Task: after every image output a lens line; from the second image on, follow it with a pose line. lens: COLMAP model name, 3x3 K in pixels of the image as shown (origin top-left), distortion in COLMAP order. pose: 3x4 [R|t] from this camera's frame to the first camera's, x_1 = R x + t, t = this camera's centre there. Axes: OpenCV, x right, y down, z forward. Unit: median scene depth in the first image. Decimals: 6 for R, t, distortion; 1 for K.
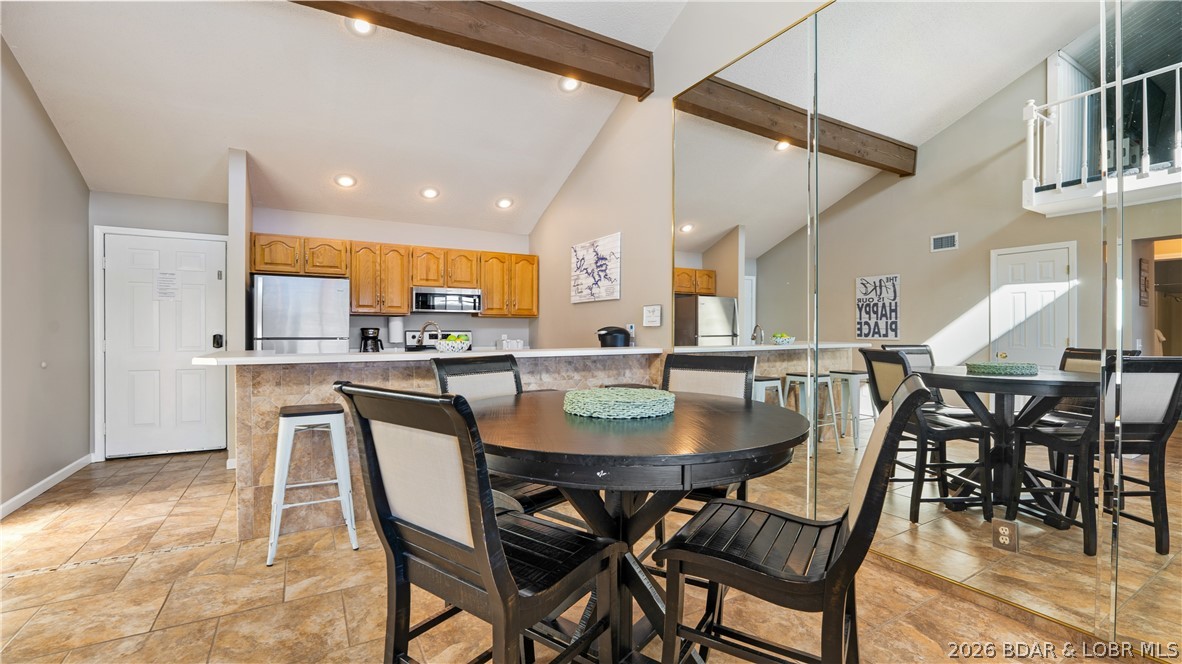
lens RADIAL K [[512.8, 0, 592.8], [0, 512.8, 321.1], [0, 0, 1]] dist [-0.000747, -0.000332]
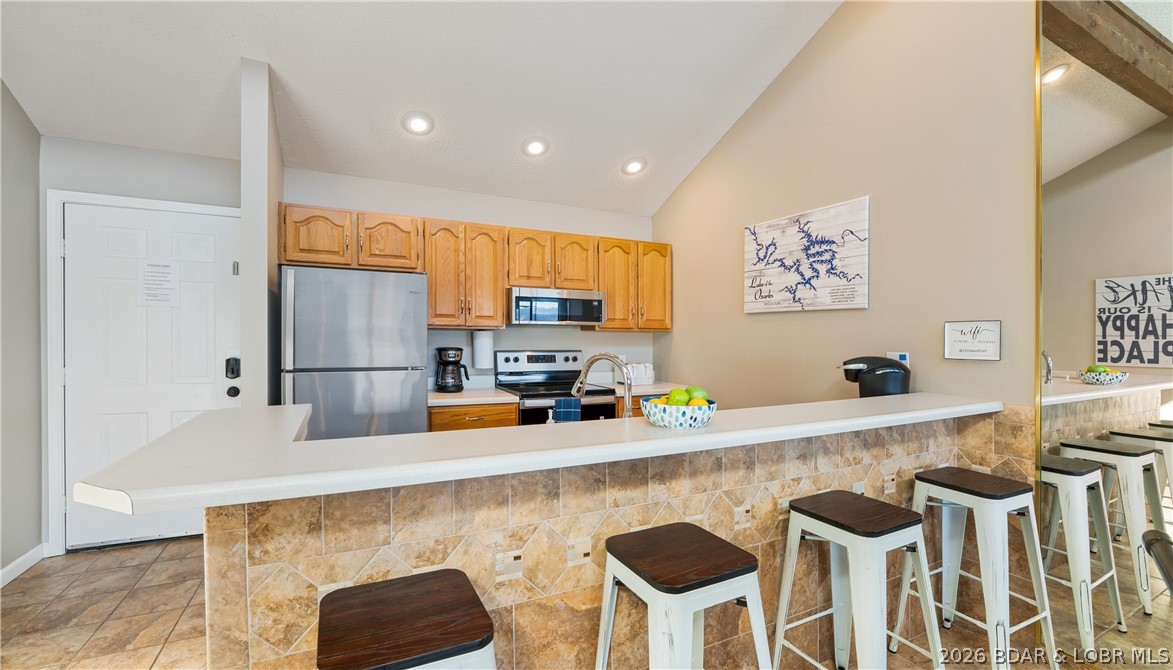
lens RADIAL K [[511.1, 0, 581.1], [0, 511.1, 340.3], [0, 0, 1]] dist [-0.003177, -0.000335]
pose [[0.996522, 0.012048, -0.082457, -0.207467], [-0.009764, 0.999559, 0.028054, -0.017378], [0.082758, -0.027151, 0.996200, 0.344905]]
